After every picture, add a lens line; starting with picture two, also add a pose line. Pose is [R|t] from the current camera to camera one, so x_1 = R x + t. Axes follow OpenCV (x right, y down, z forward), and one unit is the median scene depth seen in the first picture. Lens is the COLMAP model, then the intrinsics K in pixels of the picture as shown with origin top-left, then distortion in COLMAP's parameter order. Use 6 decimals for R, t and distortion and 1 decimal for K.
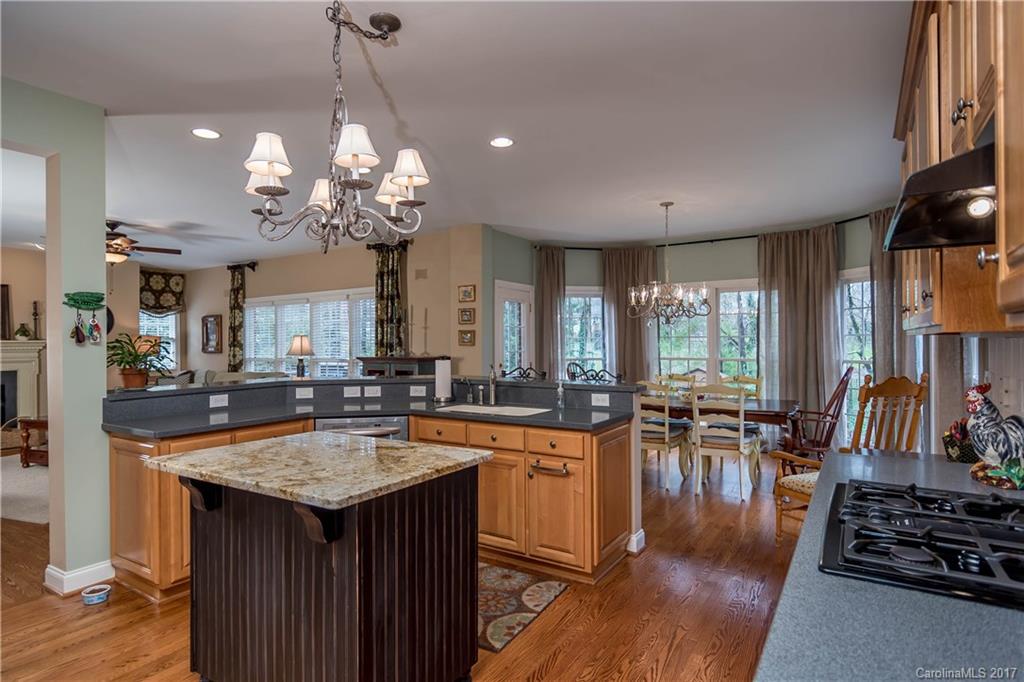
lens RADIAL K [[561.2, 0, 512.0], [0, 561.2, 341.0], [0, 0, 1]] dist [-0.001820, -0.000062]
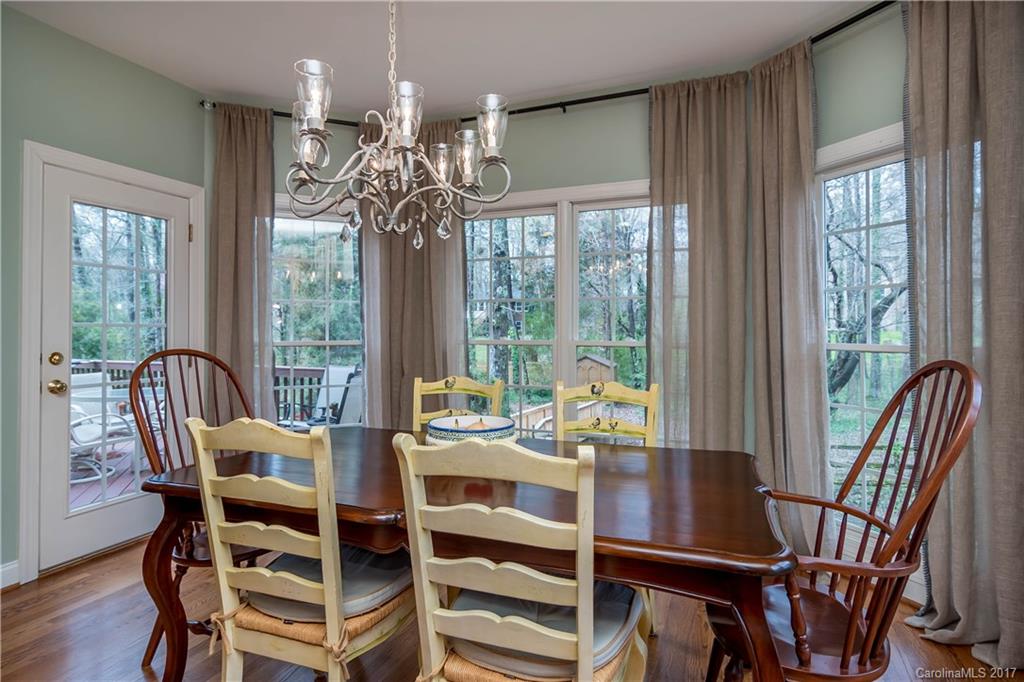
lens RADIAL K [[550.8, 0, 517.5], [0, 550.8, 327.9], [0, 0, 1]] dist [-0.000320, -0.000080]
pose [[0.984008, 0.007177, 0.177981, 0.238716], [-0.006069, 0.999959, -0.006771, 0.023481], [-0.178022, 0.005583, 0.984011, 0.543555]]
